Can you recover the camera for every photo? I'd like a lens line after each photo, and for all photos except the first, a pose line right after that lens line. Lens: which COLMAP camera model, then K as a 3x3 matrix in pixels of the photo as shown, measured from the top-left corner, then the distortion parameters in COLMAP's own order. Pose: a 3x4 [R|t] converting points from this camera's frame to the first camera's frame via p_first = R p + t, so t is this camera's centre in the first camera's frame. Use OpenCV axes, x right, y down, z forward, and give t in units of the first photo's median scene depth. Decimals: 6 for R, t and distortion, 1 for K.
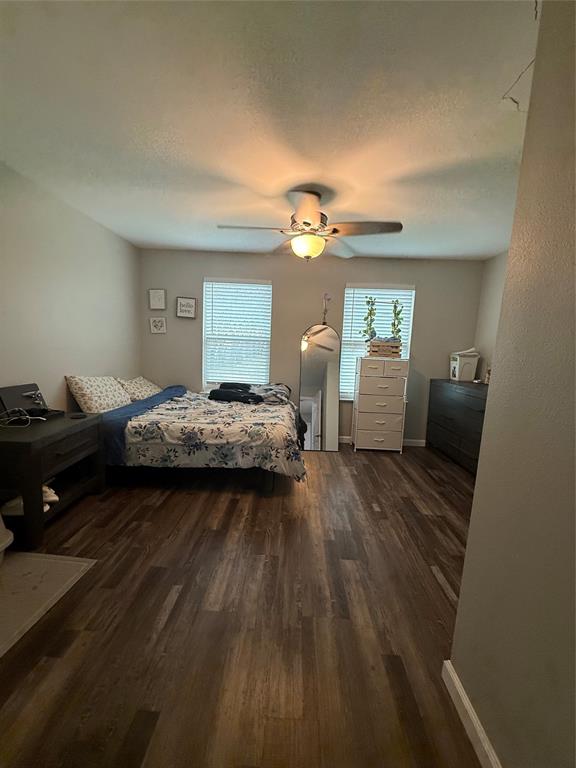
lens RADIAL K [[304.7, 0, 289.3], [0, 304.7, 380.8], [0, 0, 1]] dist [-0.000629, 0.000233]
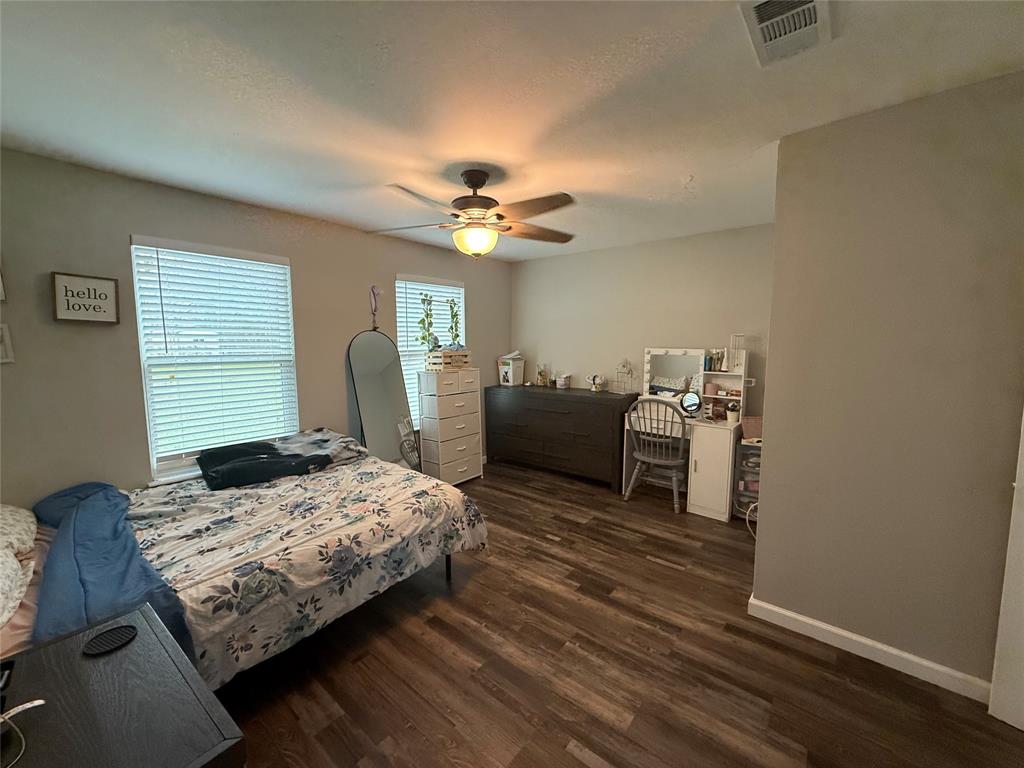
lens RADIAL K [[406.3, 0, 508.6], [0, 406.3, 381.7], [0, 0, 1]] dist [-0.000629, 0.000233]
pose [[0.614831, -0.124623, 0.778750, -0.619828], [0.126838, 0.990207, 0.058322, -0.121837], [-0.778392, 0.062917, 0.624617, 0.282555]]
